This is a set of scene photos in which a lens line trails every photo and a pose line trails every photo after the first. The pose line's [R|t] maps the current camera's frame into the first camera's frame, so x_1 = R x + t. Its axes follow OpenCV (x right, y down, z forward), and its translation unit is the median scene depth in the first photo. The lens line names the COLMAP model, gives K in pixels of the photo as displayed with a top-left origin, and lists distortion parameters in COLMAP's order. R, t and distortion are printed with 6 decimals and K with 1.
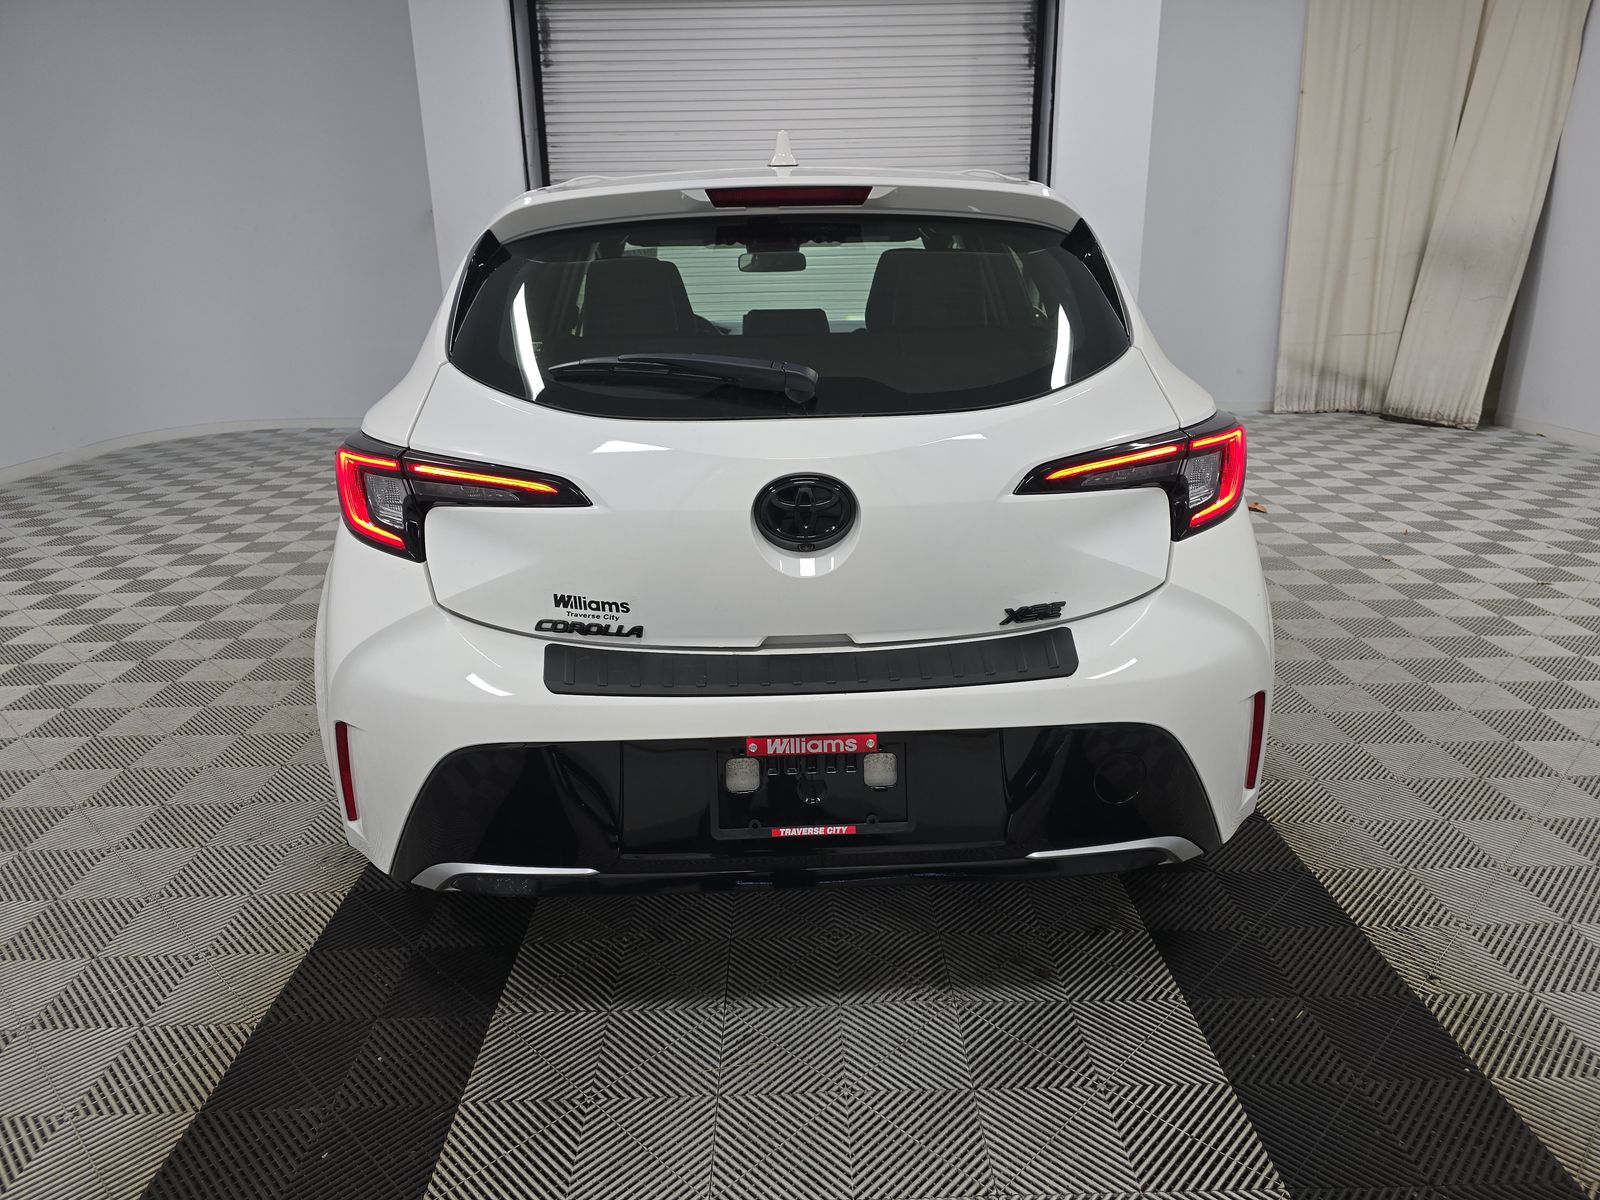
lens RADIAL K [[1090.3, 0, 799.8], [0, 1090.3, 621.1], [0, 0, 1]] dist [0.158208, -0.199967]
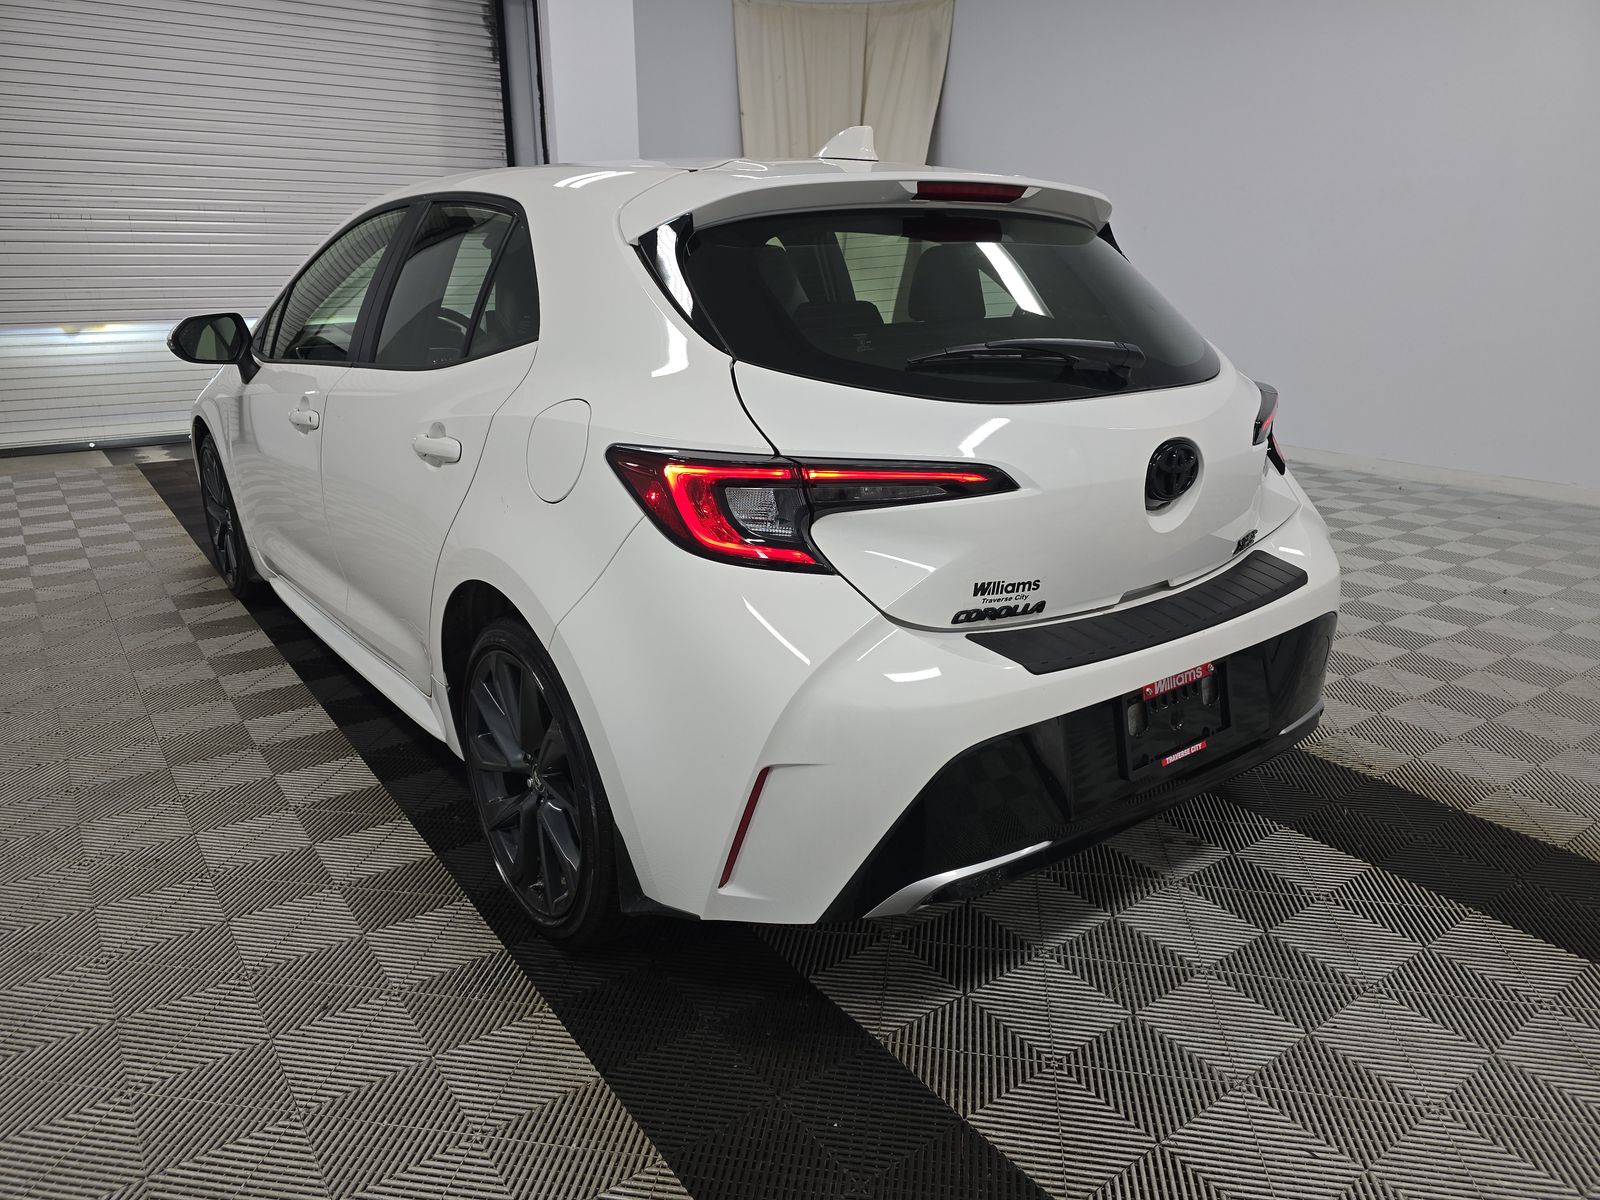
lens RADIAL K [[1084.6, 0, 802.2], [0, 1084.6, 635.0], [0, 0, 1]] dist [0.064108, -0.041860]
pose [[0.813725, -0.174270, 0.554510, -0.895647], [0.165286, 0.983988, 0.066694, -0.069274], [-0.557254, 0.037382, 0.829500, 0.266384]]
